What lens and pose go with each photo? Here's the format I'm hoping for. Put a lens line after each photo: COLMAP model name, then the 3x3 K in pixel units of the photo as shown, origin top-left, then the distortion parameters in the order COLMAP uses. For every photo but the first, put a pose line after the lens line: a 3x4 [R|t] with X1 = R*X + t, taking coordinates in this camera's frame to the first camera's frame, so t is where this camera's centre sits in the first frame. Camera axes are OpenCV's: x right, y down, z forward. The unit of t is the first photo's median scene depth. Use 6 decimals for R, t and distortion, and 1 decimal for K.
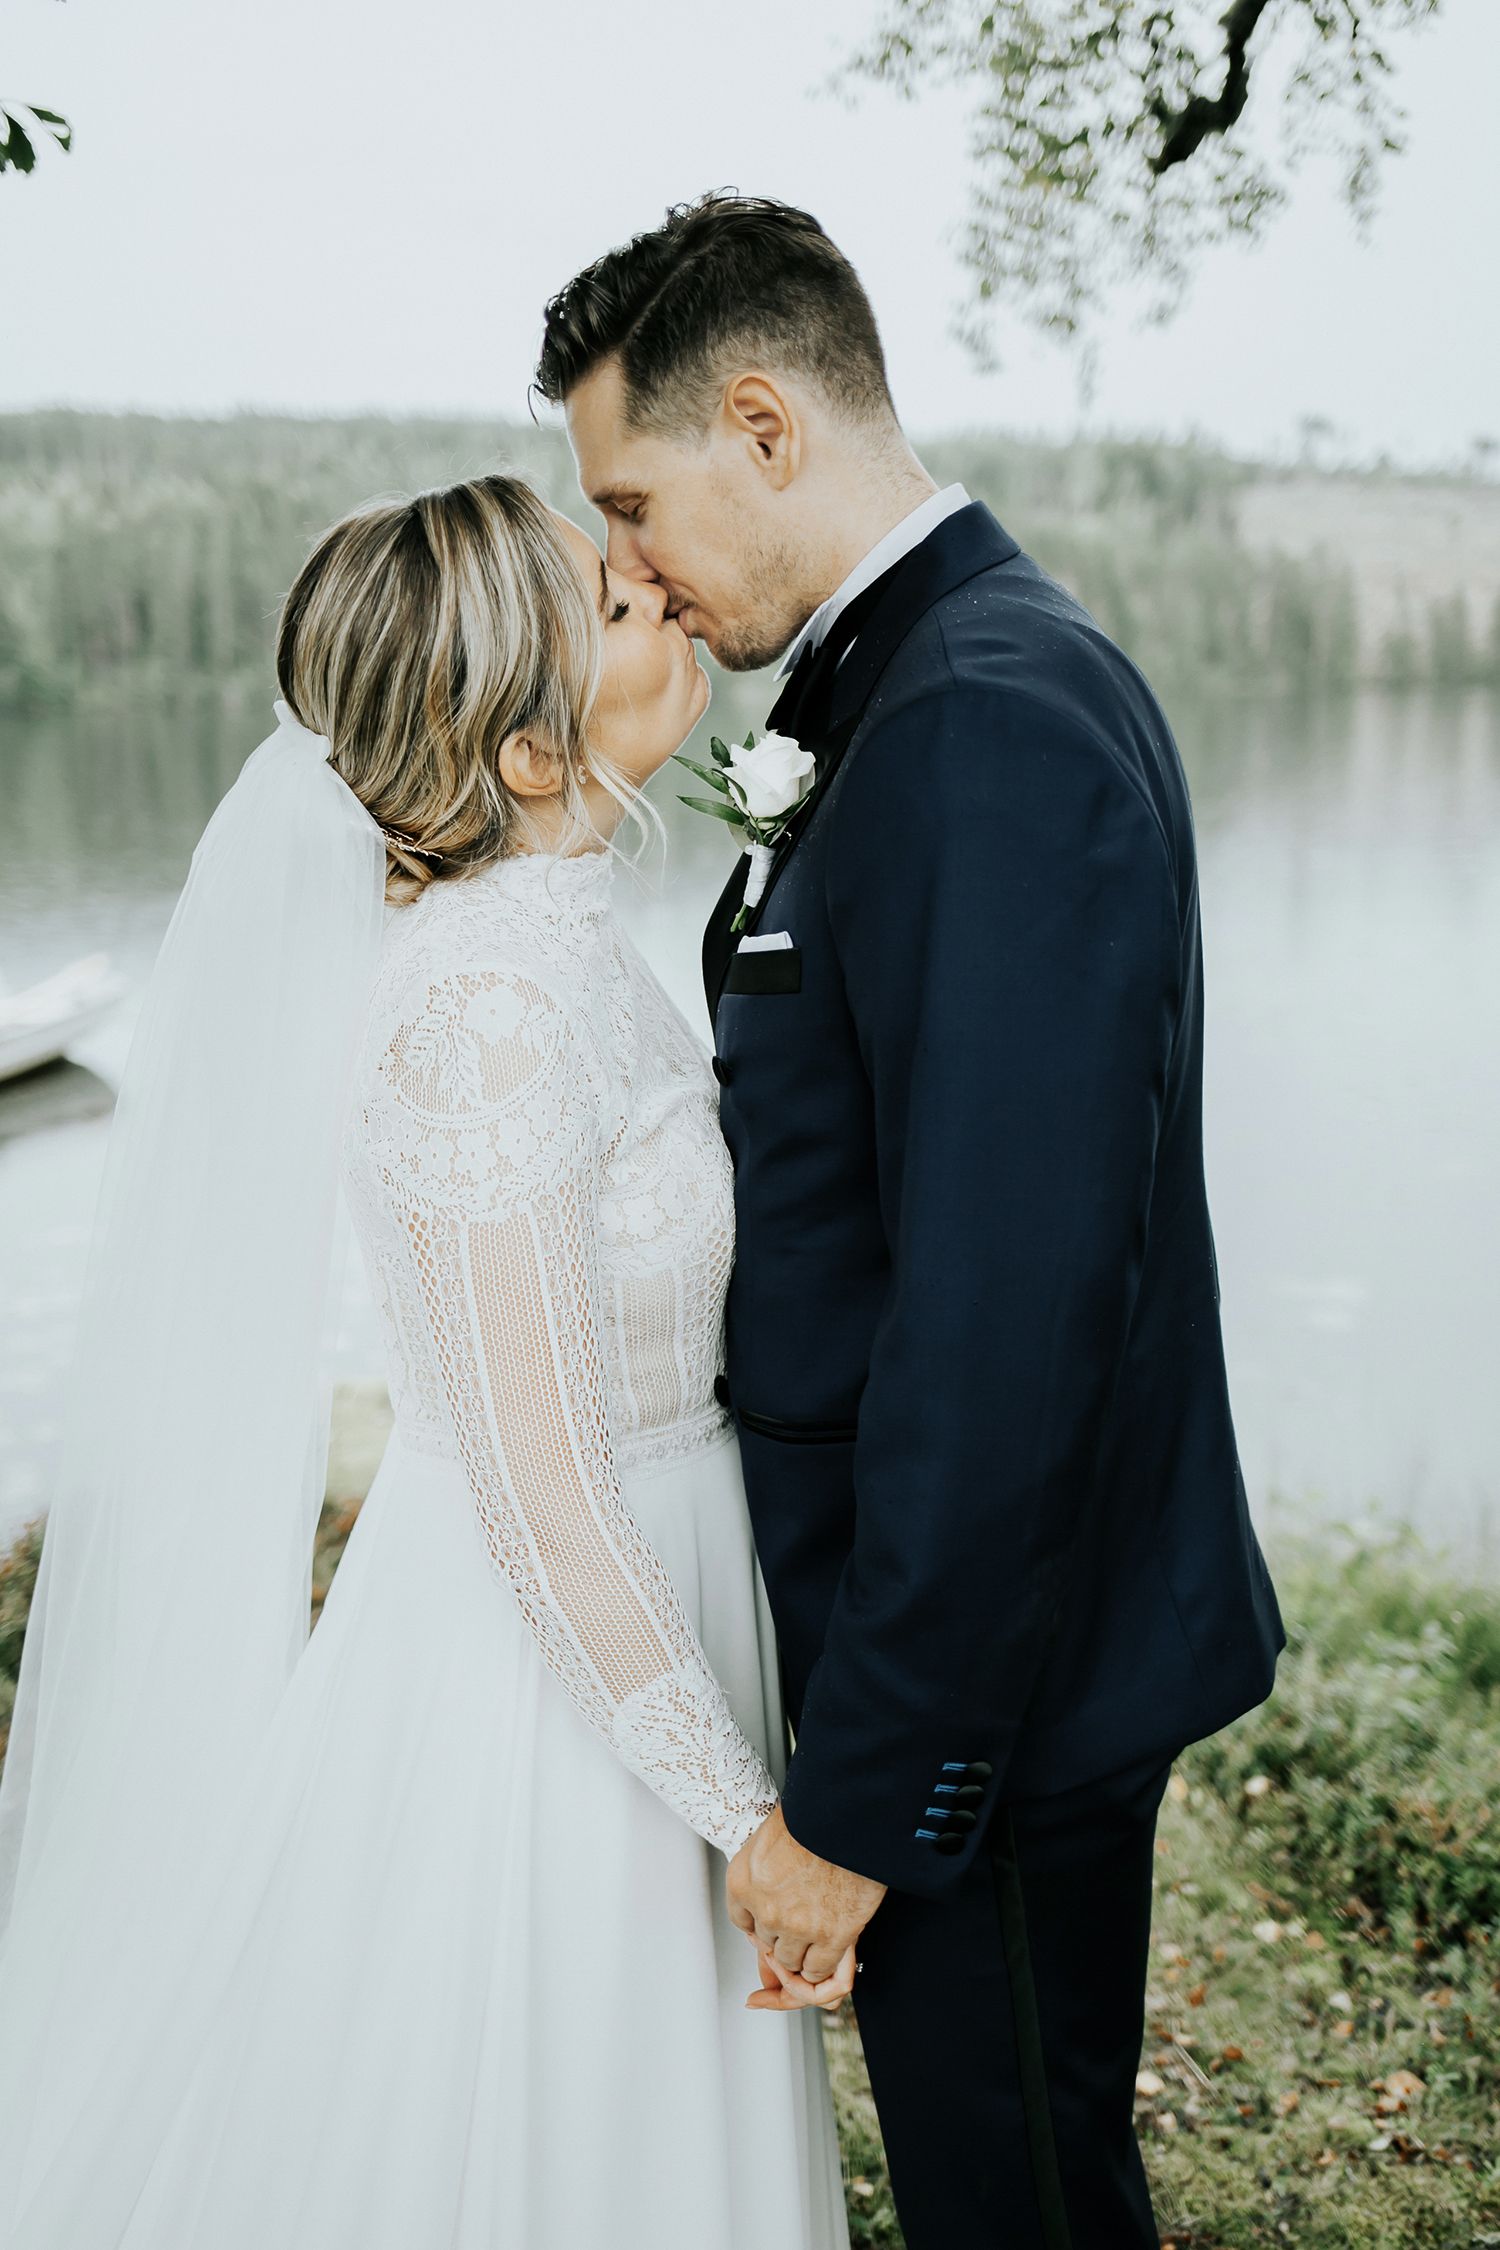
lens RADIAL K [[2273.2, 0, 750.0], [0, 2273.2, 1125.0], [0, 0, 1]] dist [-0.073666, 0.082380]
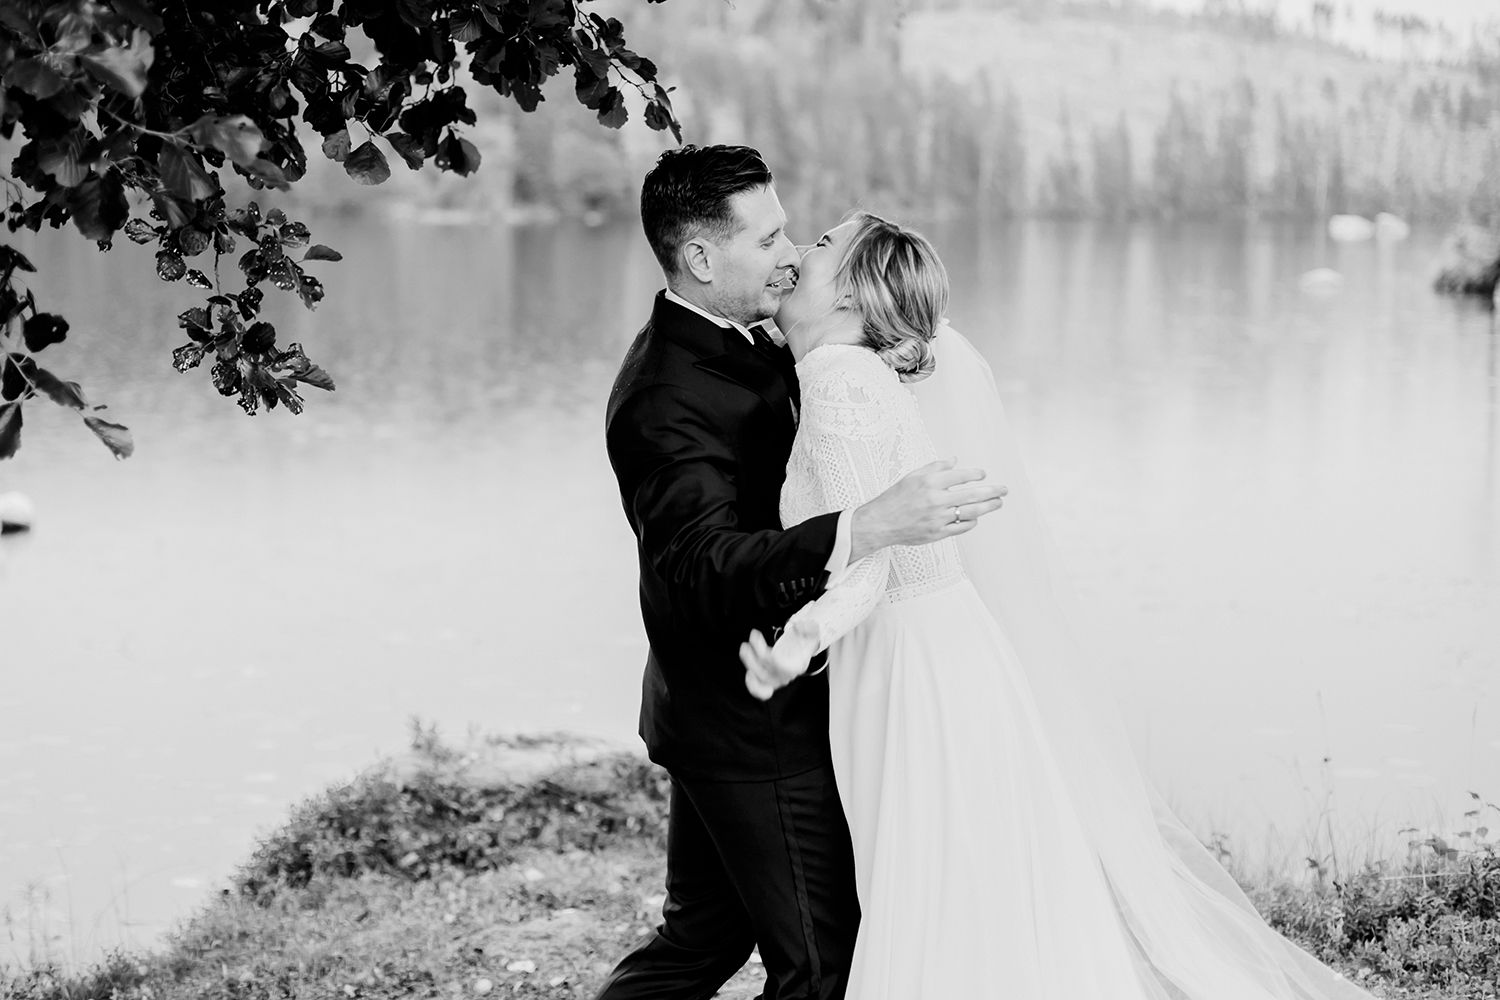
lens RADIAL K [[2434.2, 0, 750.0], [0, 2434.2, 500.0], [0, 0, 1]] dist [-0.142911, 0.115783]
pose [[0.988812, 0.002052, 0.149153, -0.856268], [0.008526, 0.997493, -0.070248, 0.302296], [-0.148924, 0.070734, 0.986316, -2.019842]]
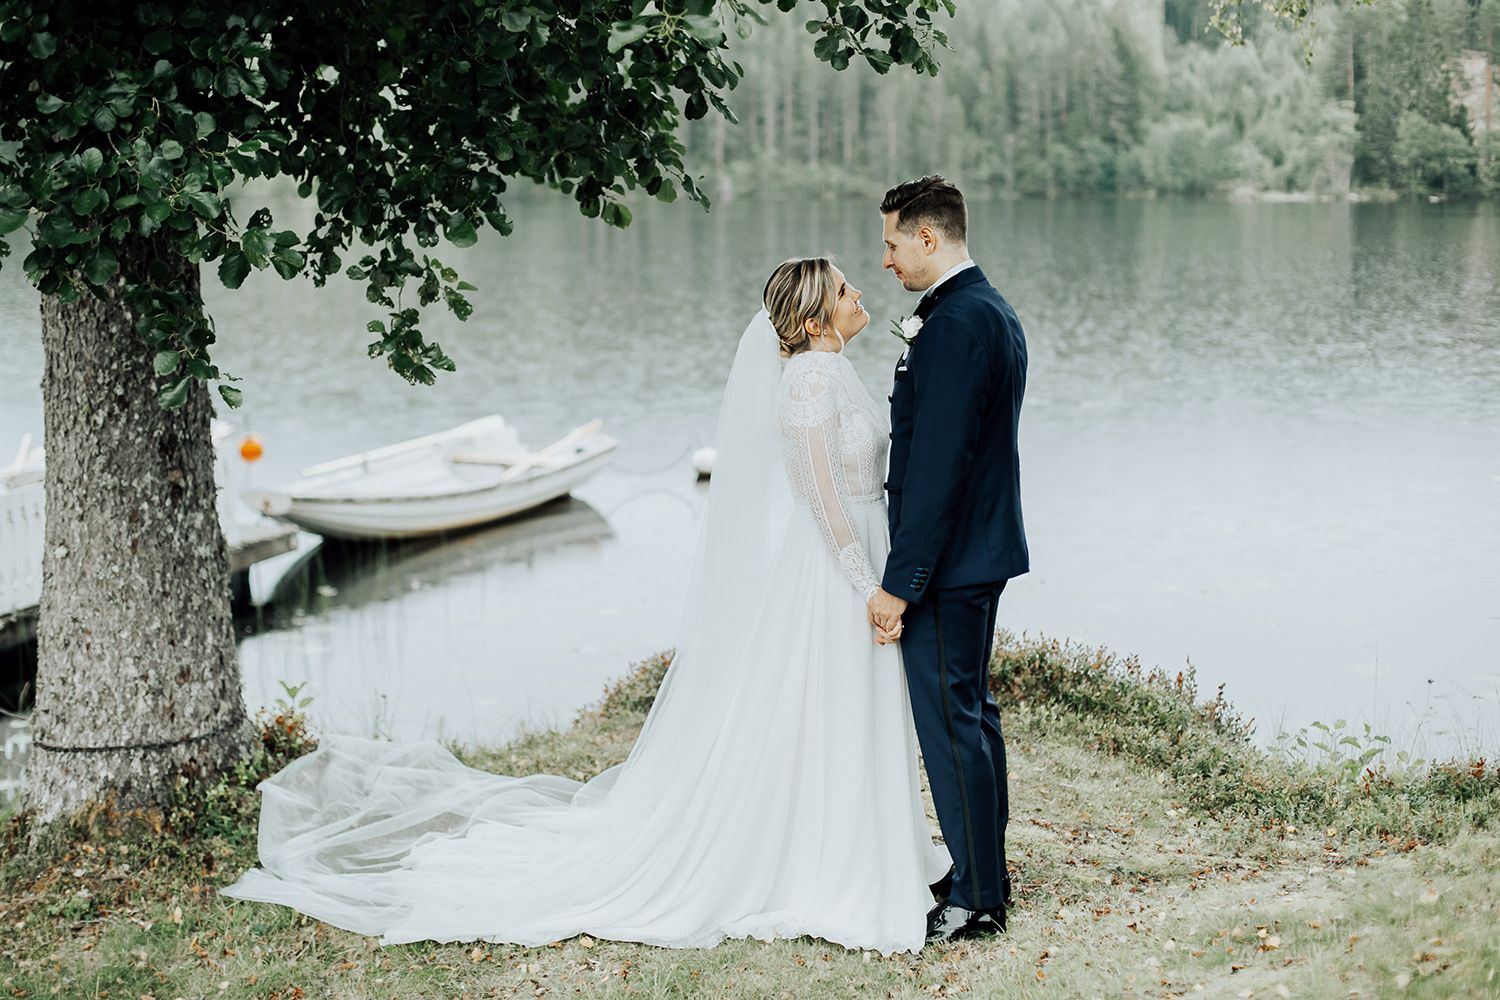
lens RADIAL K [[2365.8, 0, 749.9], [0, 2365.8, 500.1], [0, 0, 1]] dist [-0.135456, 0.120392]
pose [[0.978019, 0.037091, -0.205192, 0.698250], [-0.048405, 0.997556, -0.050391, 0.429298], [0.202821, 0.059216, 0.977424, -3.578123]]
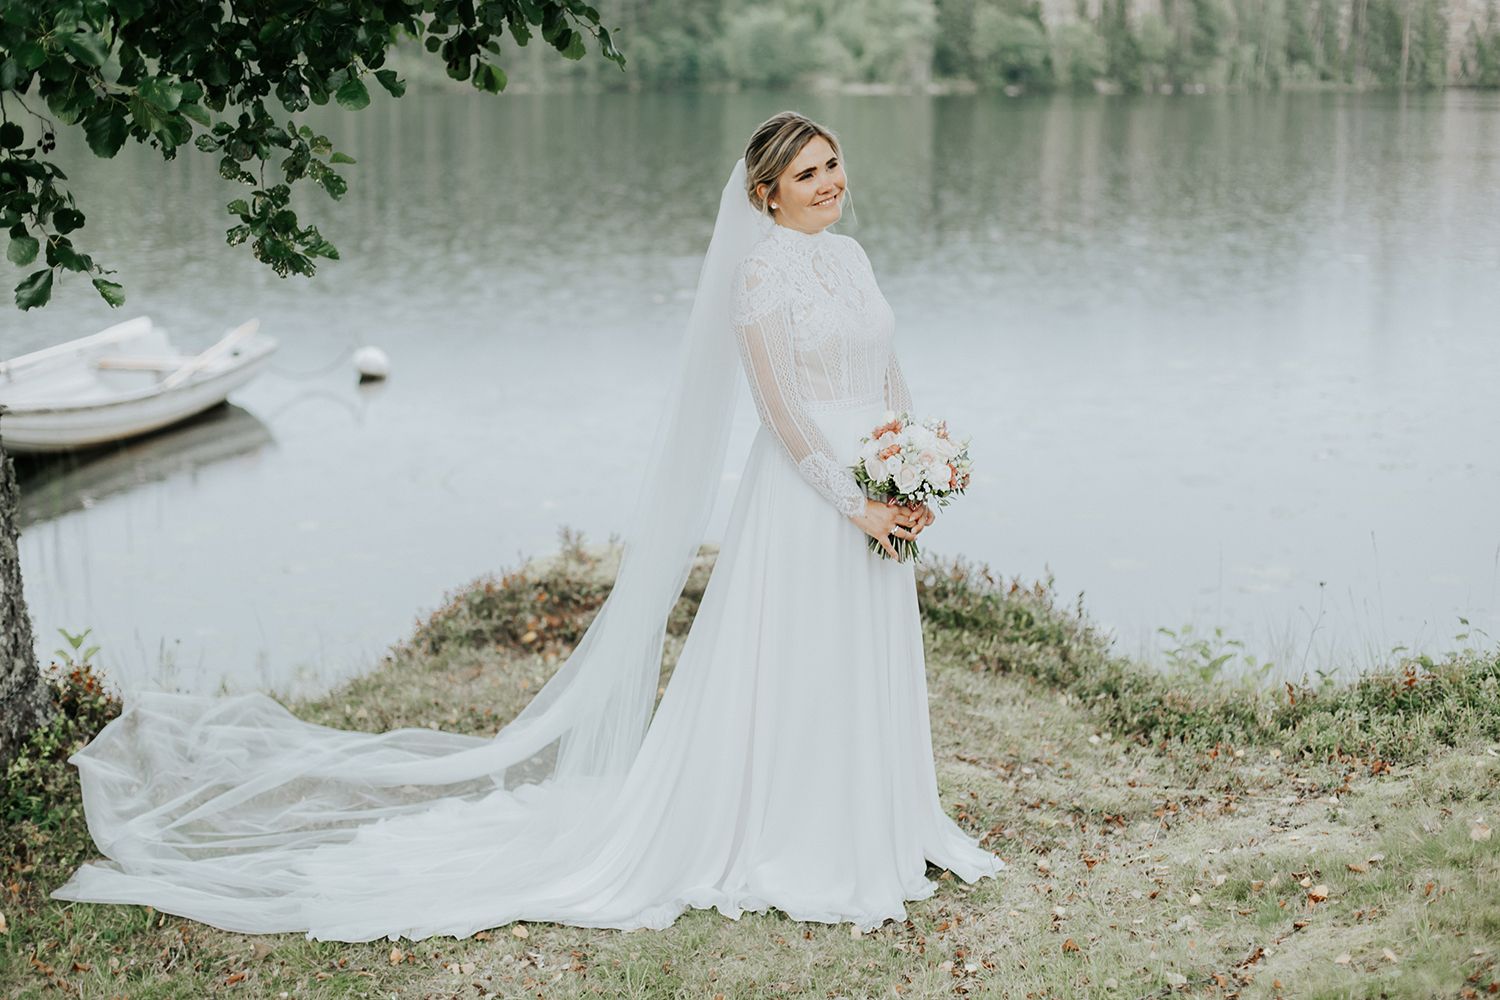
lens RADIAL K [[2365.8, 0, 749.9], [0, 2365.8, 500.1], [0, 0, 1]] dist [-0.135456, 0.120392]
pose [[0.999460, 0.017201, -0.027982, -0.084966], [-0.017550, 0.999771, -0.012272, 0.397250], [0.027765, 0.012757, 0.999533, -2.973706]]
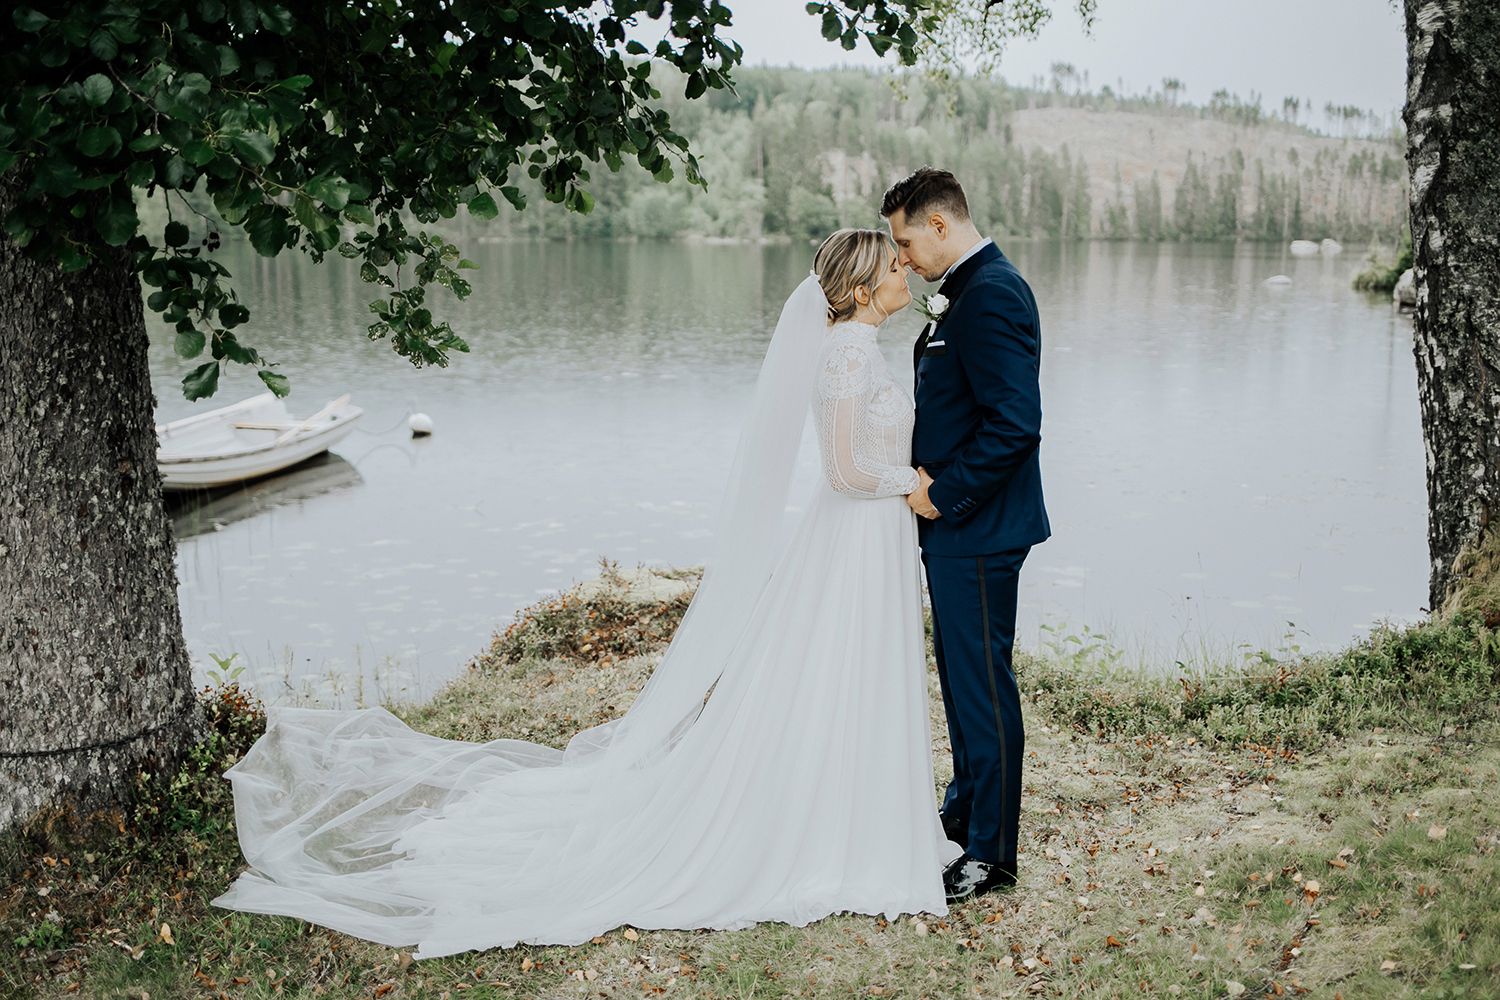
lens RADIAL K [[1515.4, 0, 750.0], [0, 1515.4, 500.0], [0, 0, 1]] dist [-0.073666, 0.082380]
pose [[0.999059, 0.009418, 0.042338, -0.487785], [-0.008719, 0.999823, -0.016665, 0.278369], [-0.042488, 0.016280, 0.998964, -1.923078]]
